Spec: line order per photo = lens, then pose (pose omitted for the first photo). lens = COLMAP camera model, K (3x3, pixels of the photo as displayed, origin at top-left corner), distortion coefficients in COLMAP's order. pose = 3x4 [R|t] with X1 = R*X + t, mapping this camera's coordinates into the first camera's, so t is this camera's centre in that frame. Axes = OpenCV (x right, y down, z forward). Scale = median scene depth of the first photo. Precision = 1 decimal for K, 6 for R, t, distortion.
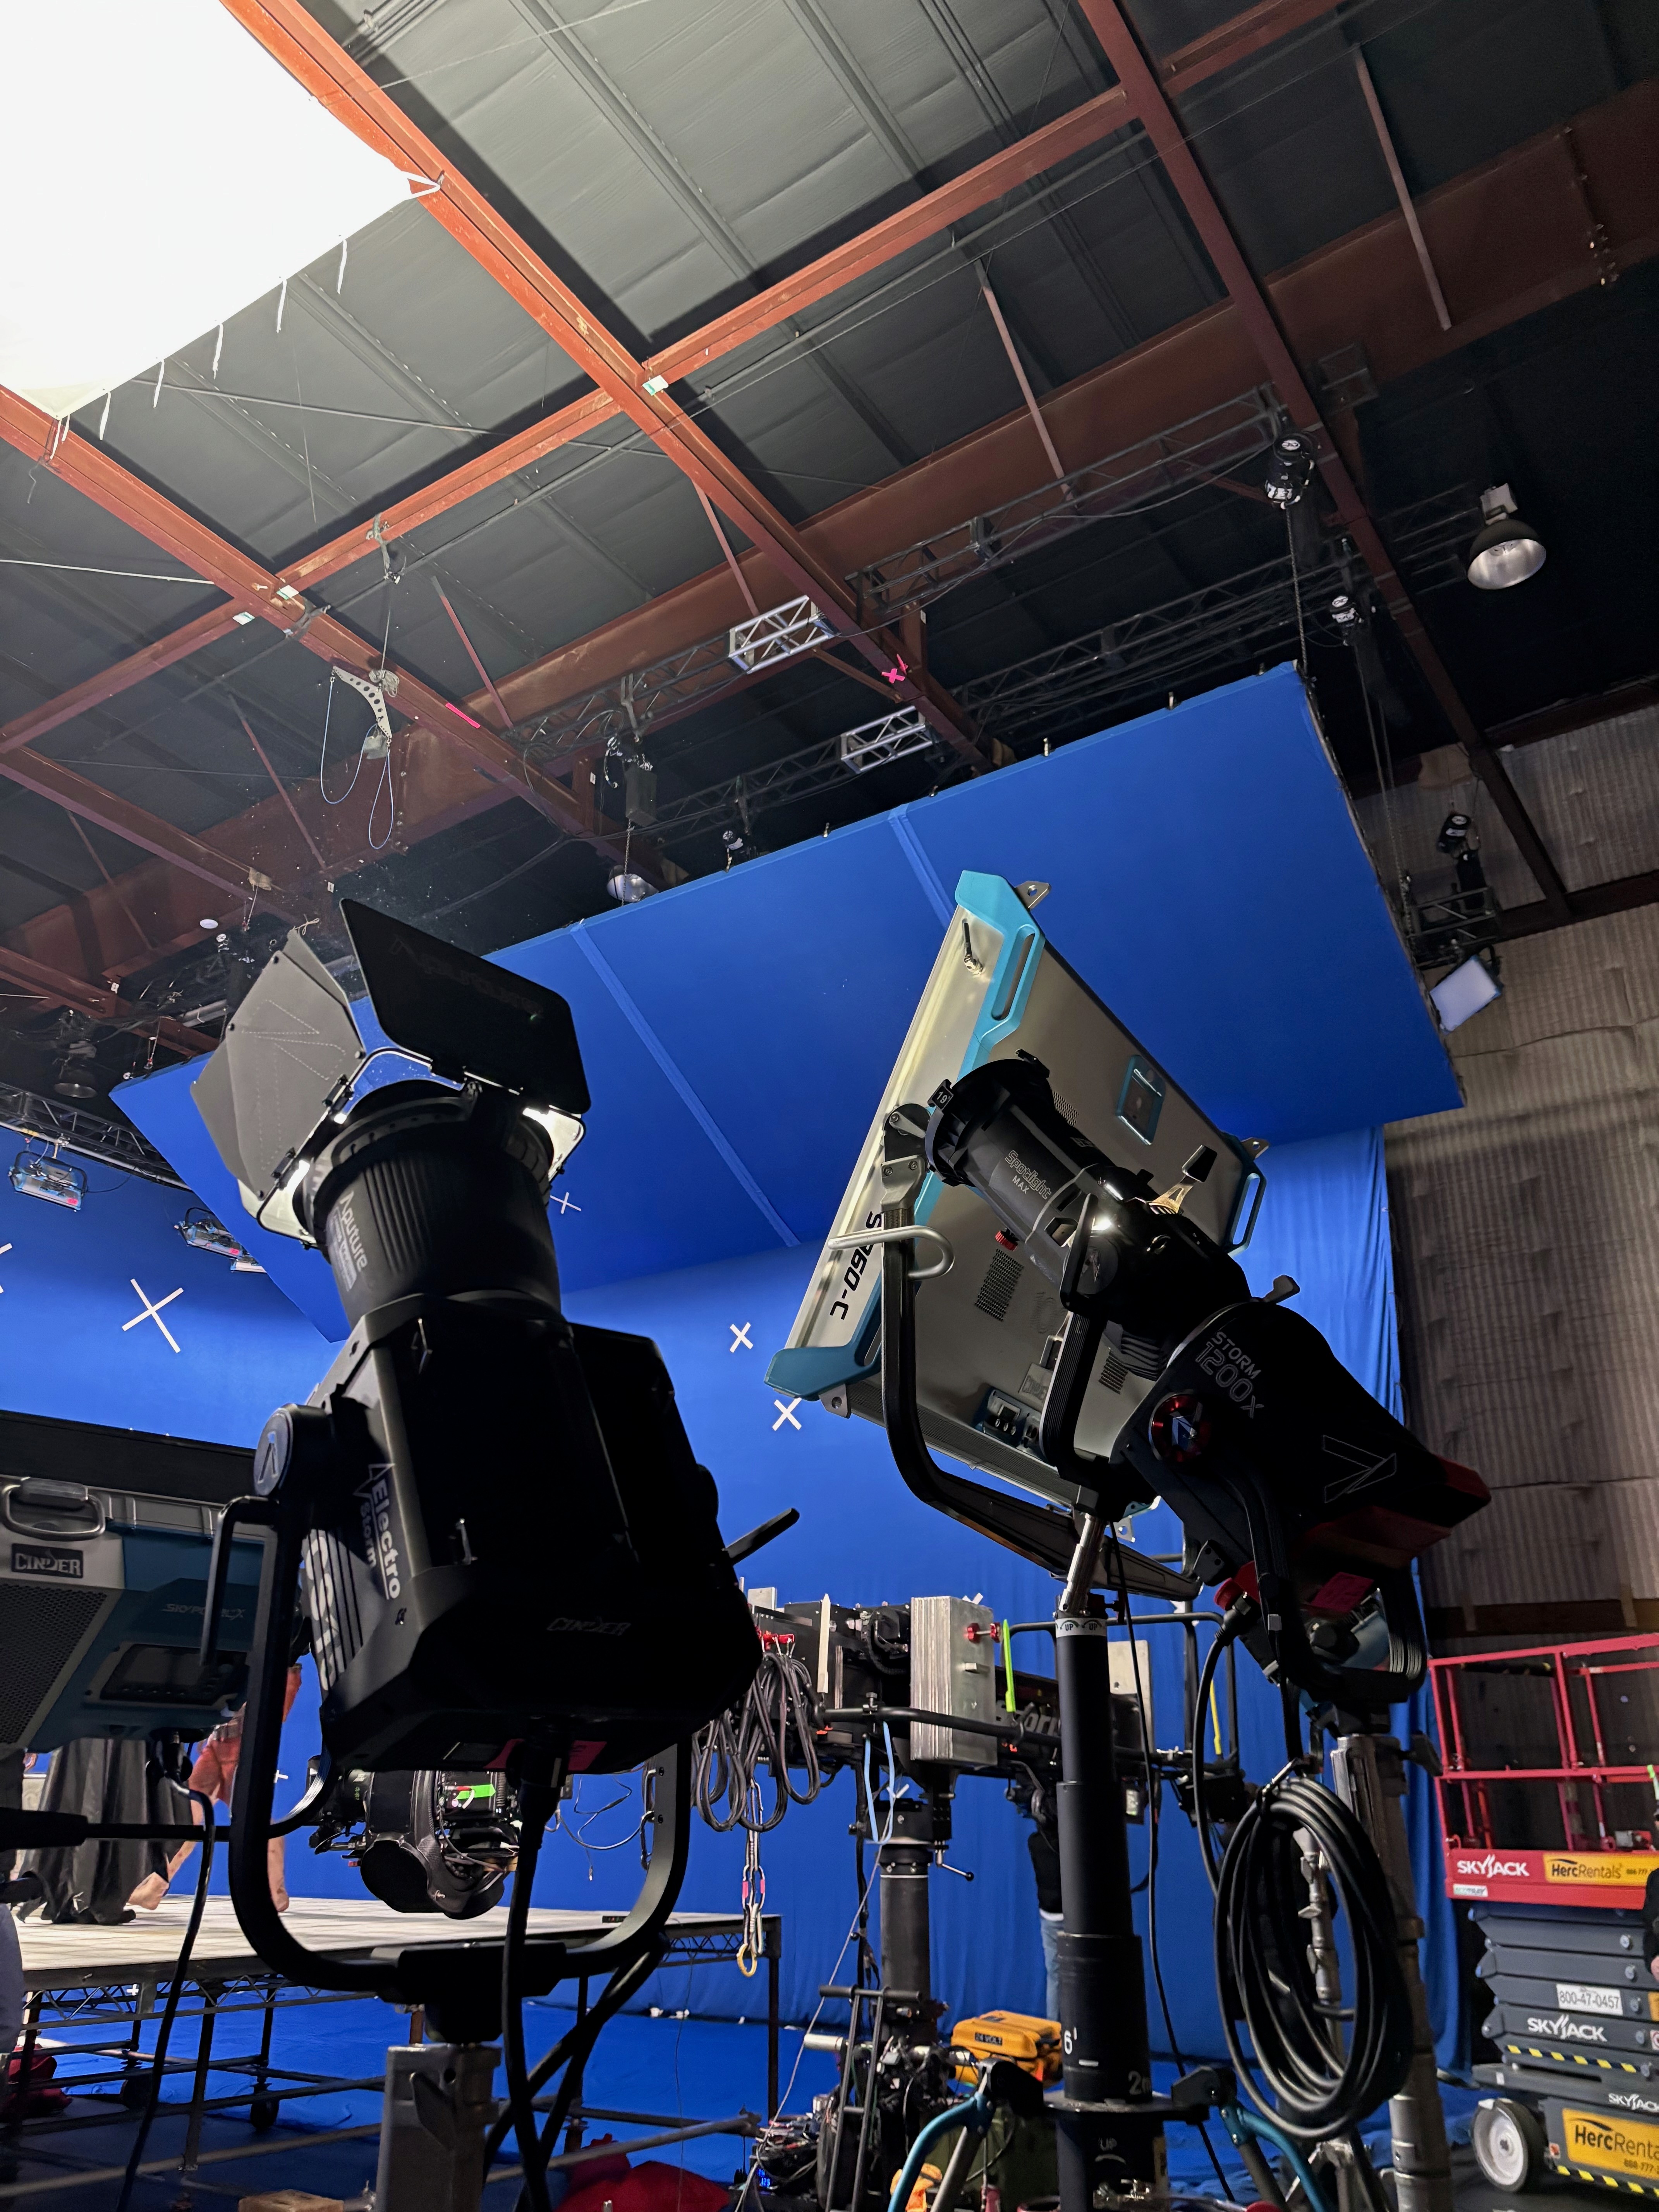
lens RADIAL K [[1661.0, 0, 829.5], [0, 1661.0, 1106.0], [0, 0, 1]] dist [0.000994, -0.099302]
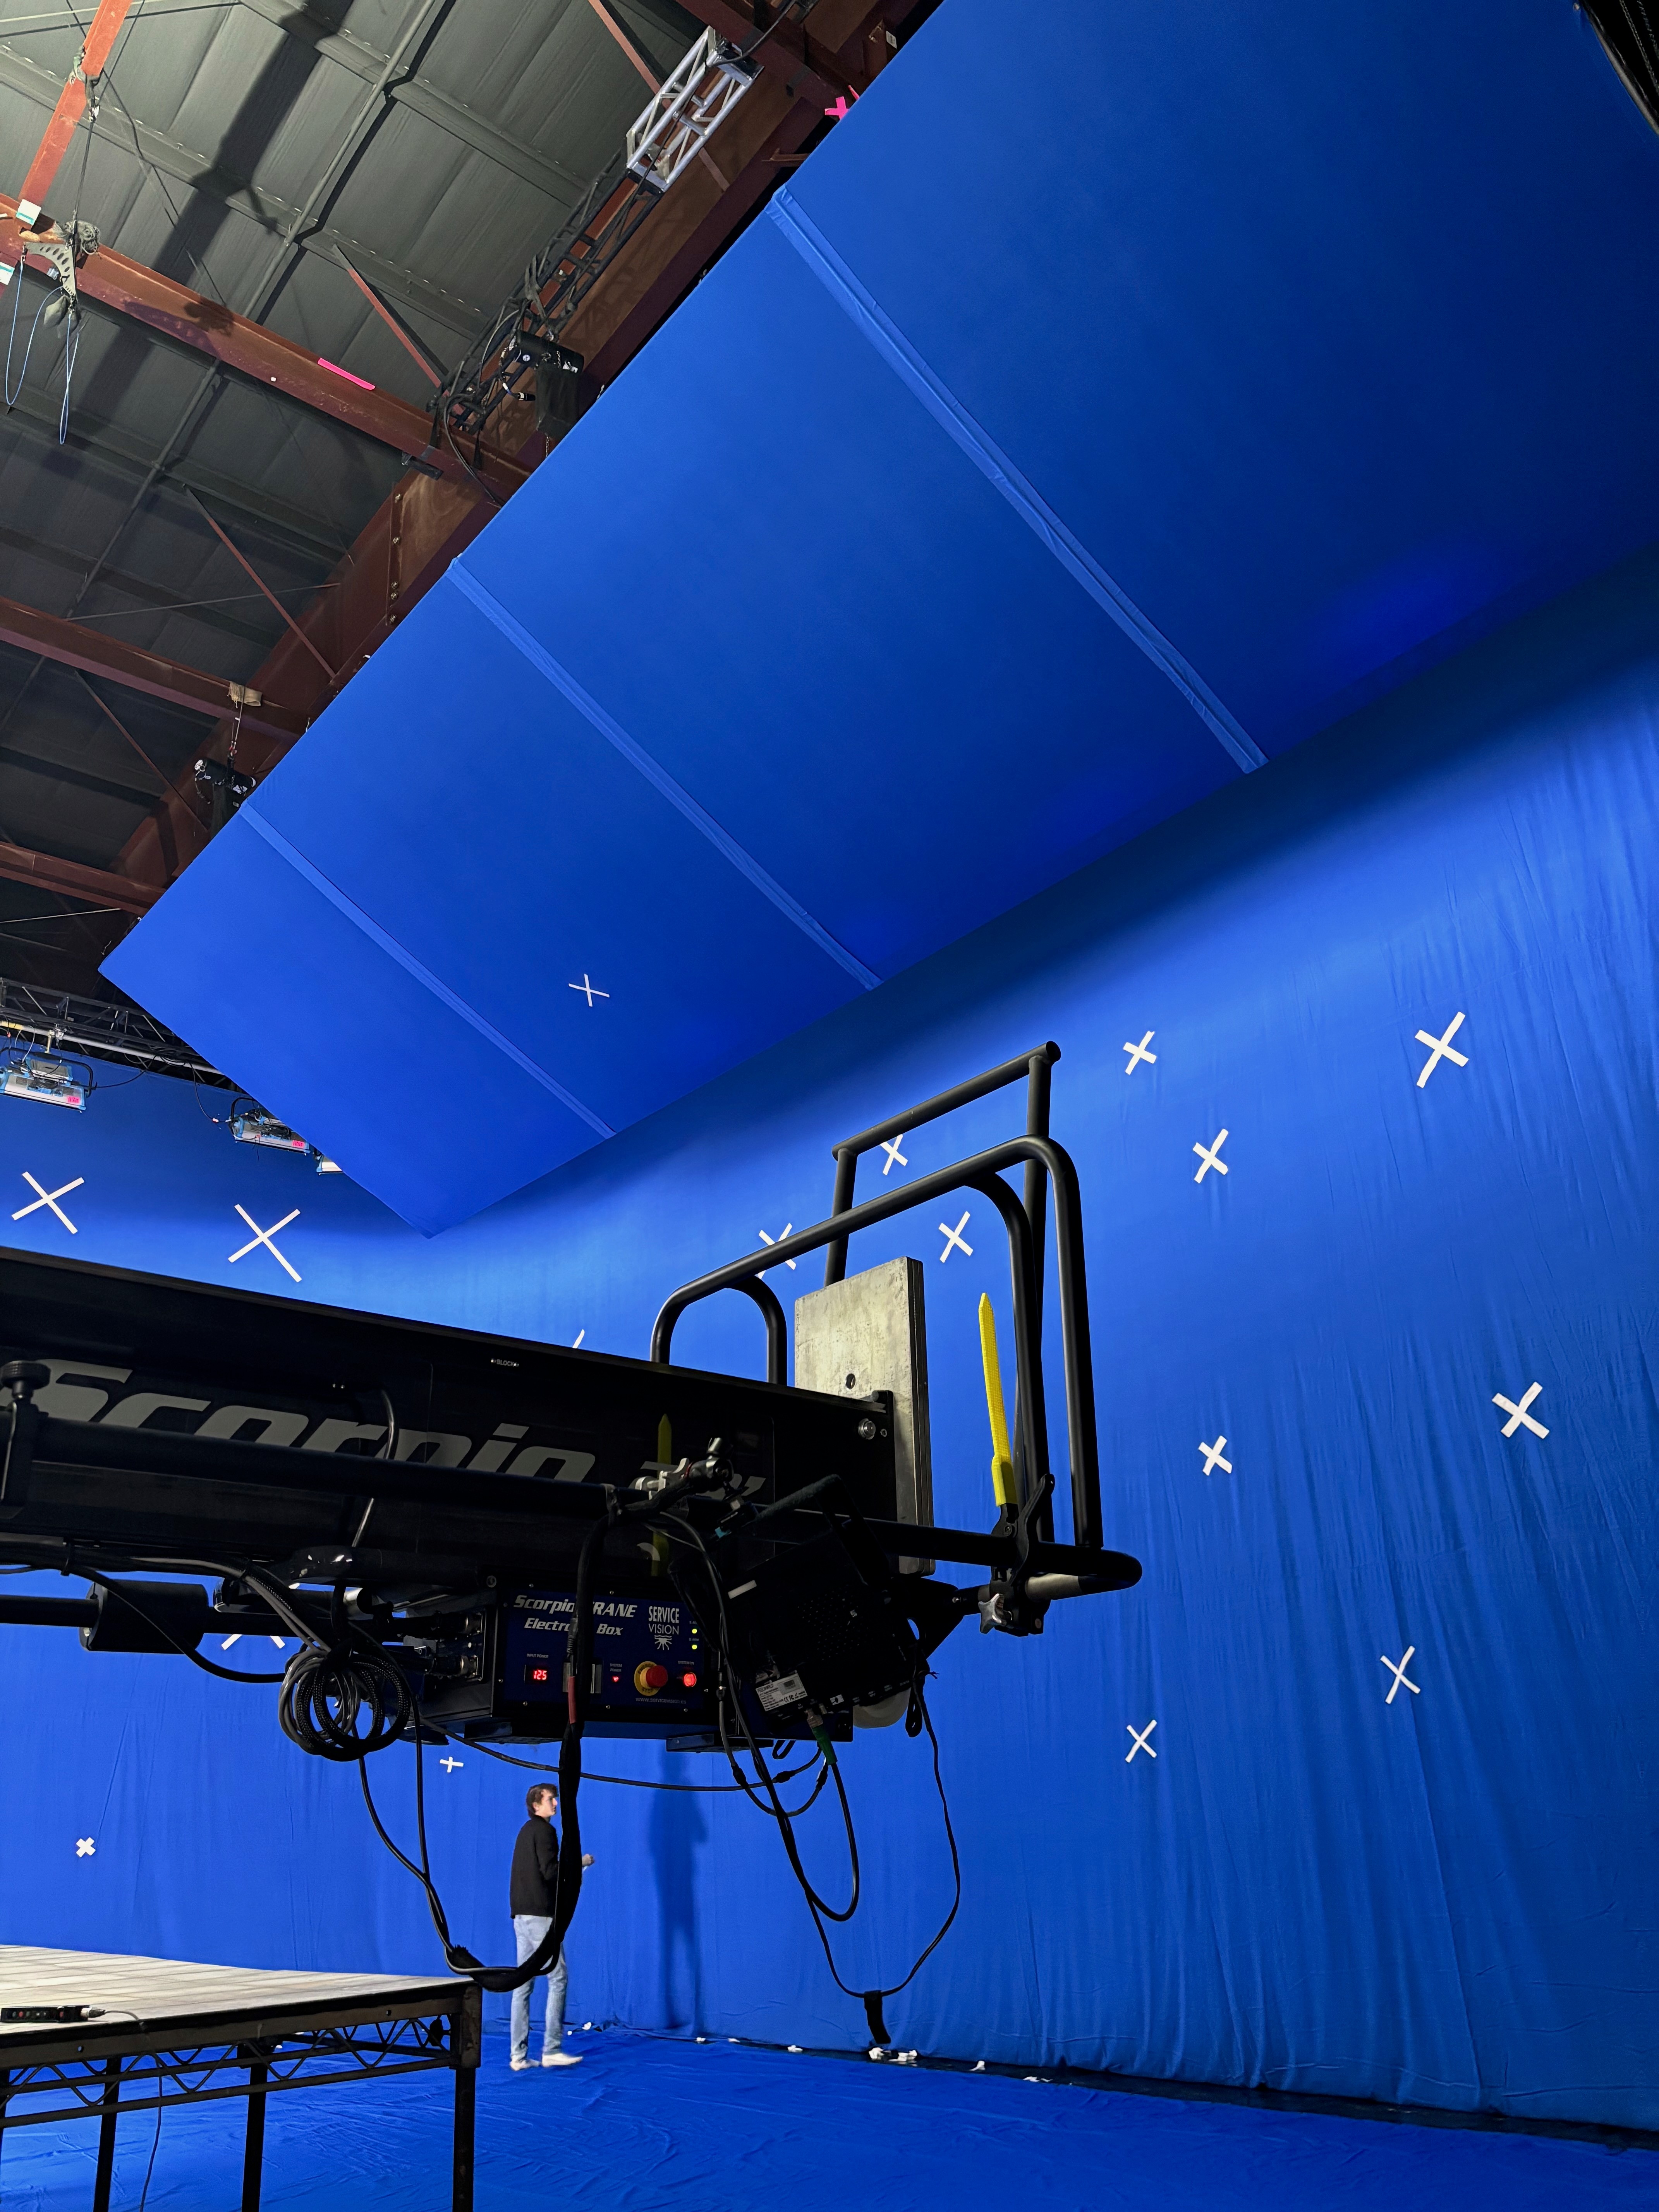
lens RADIAL K [[1687.1, 0, 796.5], [0, 1687.1, 1093.8], [0, 0, 1]] dist [-0.005201, -0.011606]
pose [[0.955427, -0.155159, -0.251168, 0.108763], [0.159776, 0.987151, -0.002036, 0.114235], [0.248257, -0.038186, 0.967941, 0.259720]]
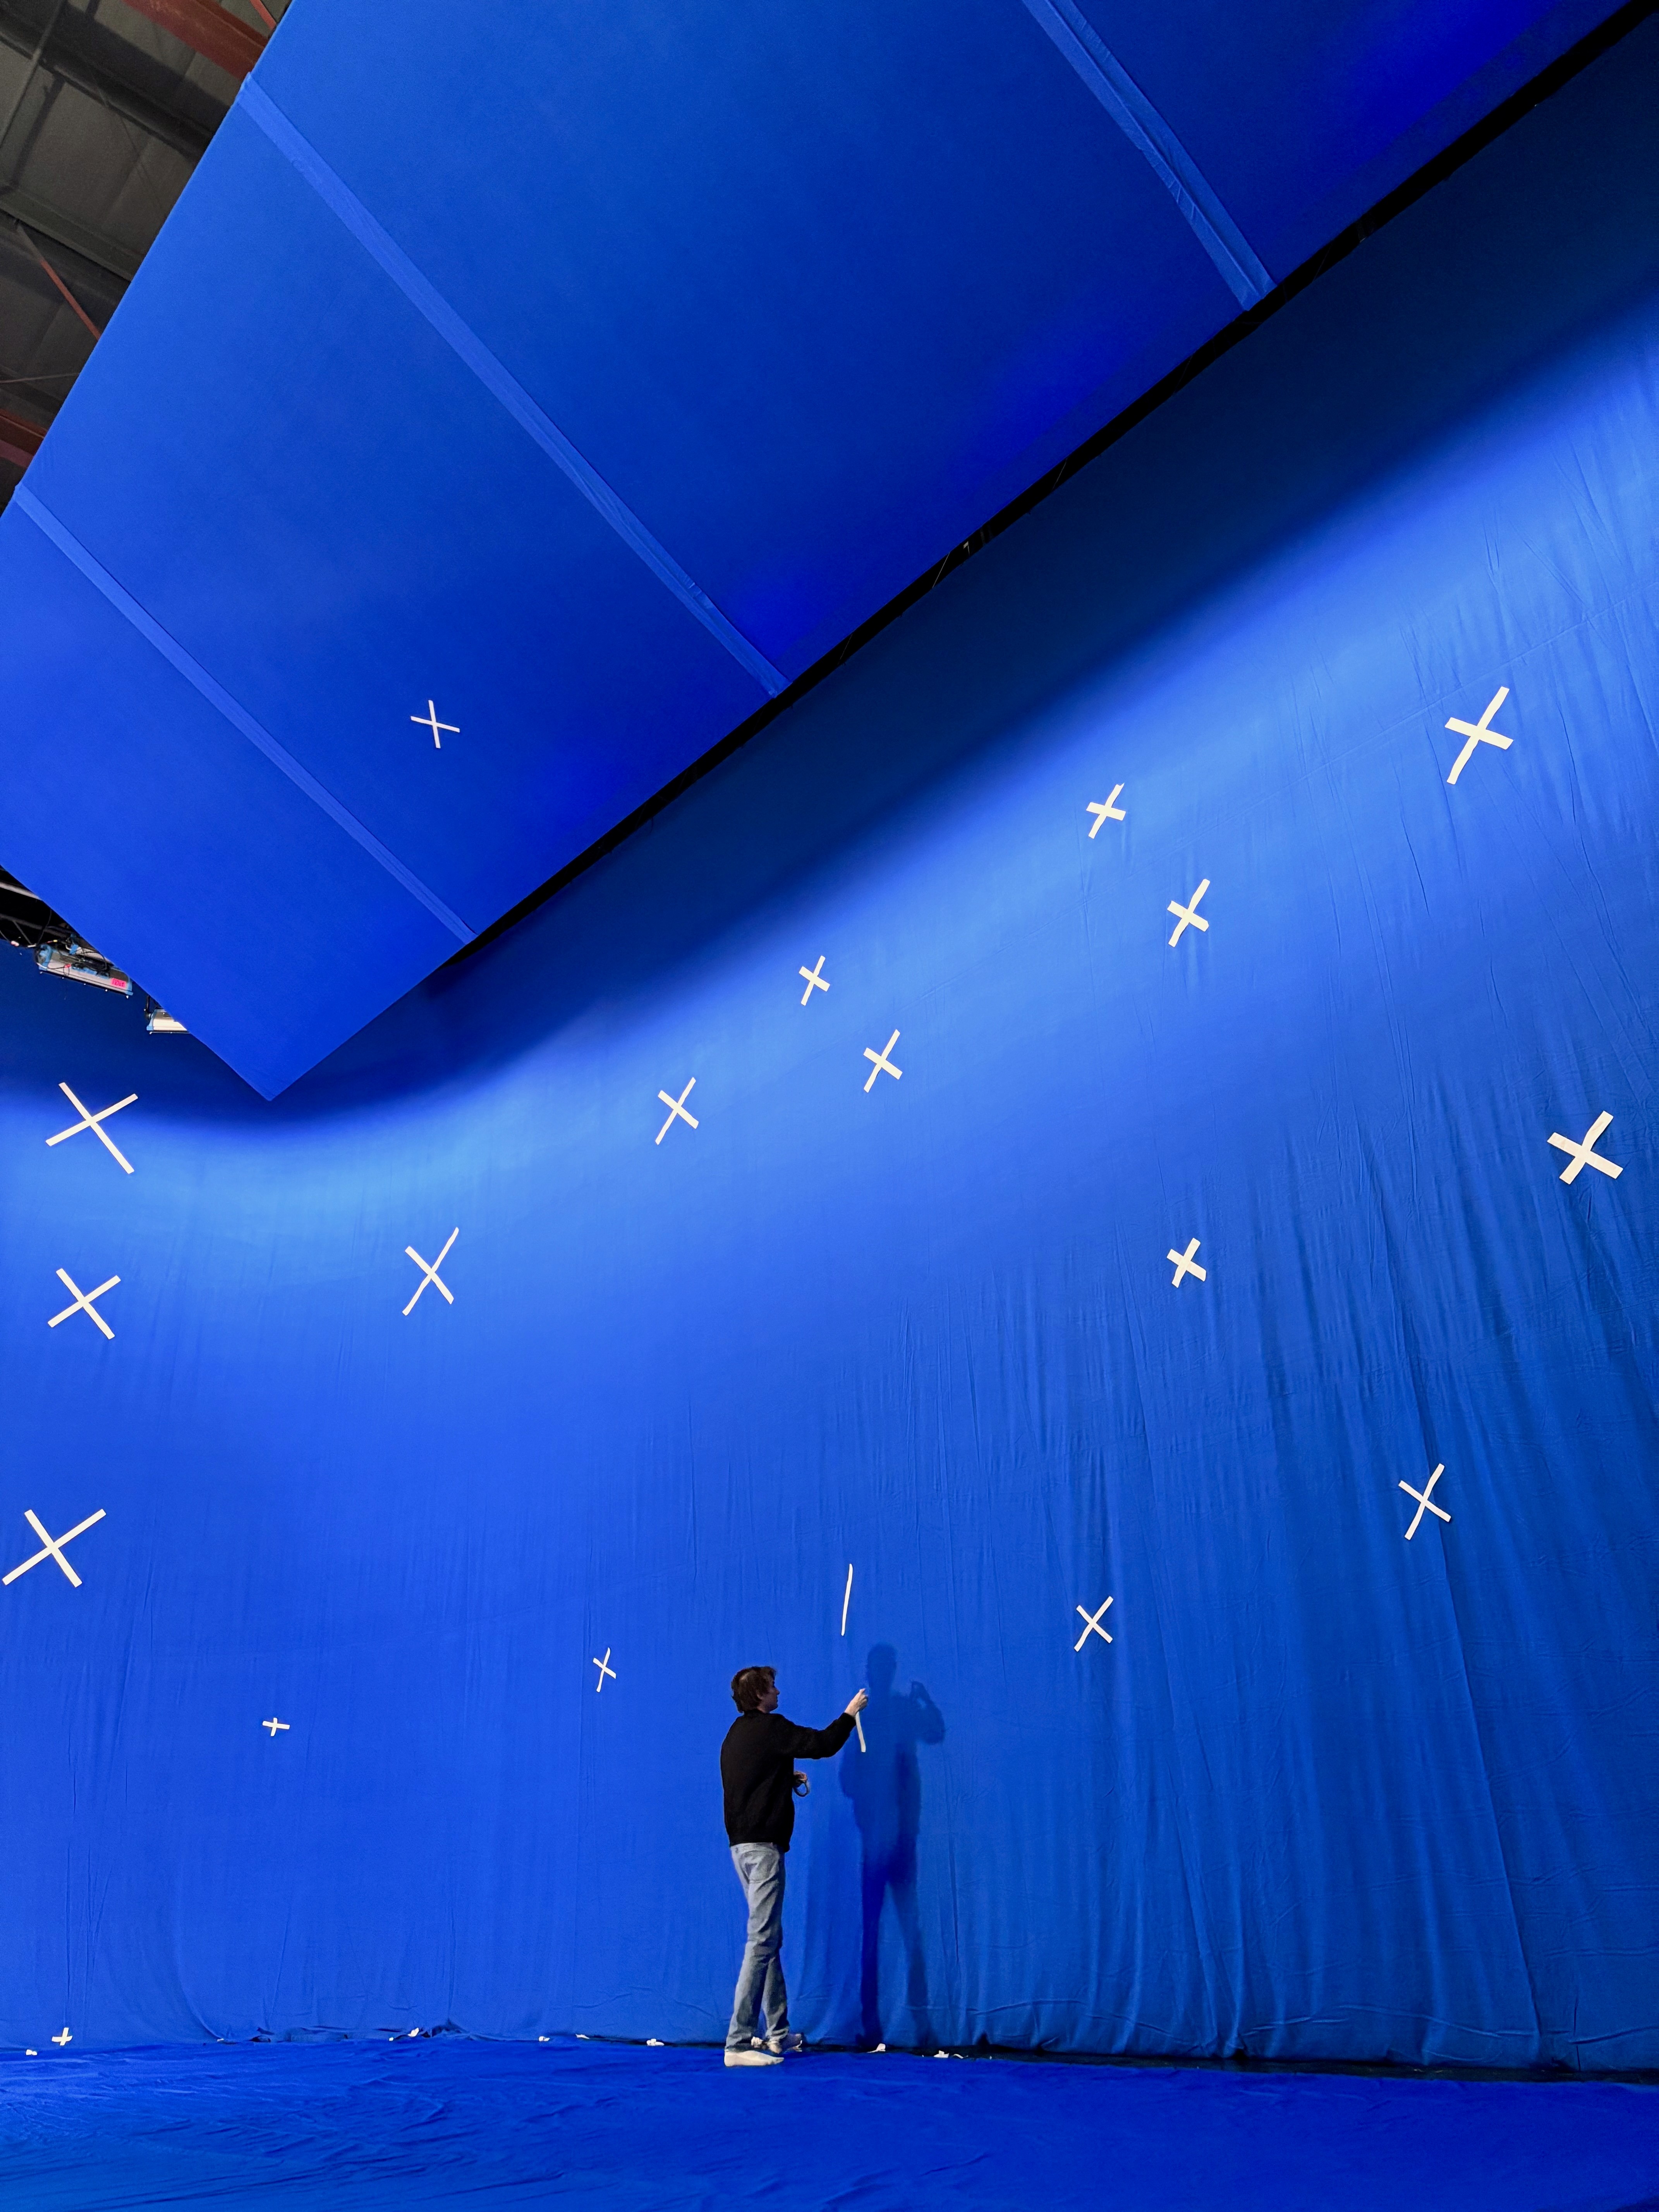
lens RADIAL K [[1717.3, 0, 829.5], [0, 1717.3, 1106.0], [0, 0, 1]] dist [0.005216, 0.001028]
pose [[0.967736, -0.140131, -0.209405, 0.089988], [0.136883, 0.990133, -0.029996, 0.221352], [0.211542, 0.000364, 0.977369, 0.374955]]
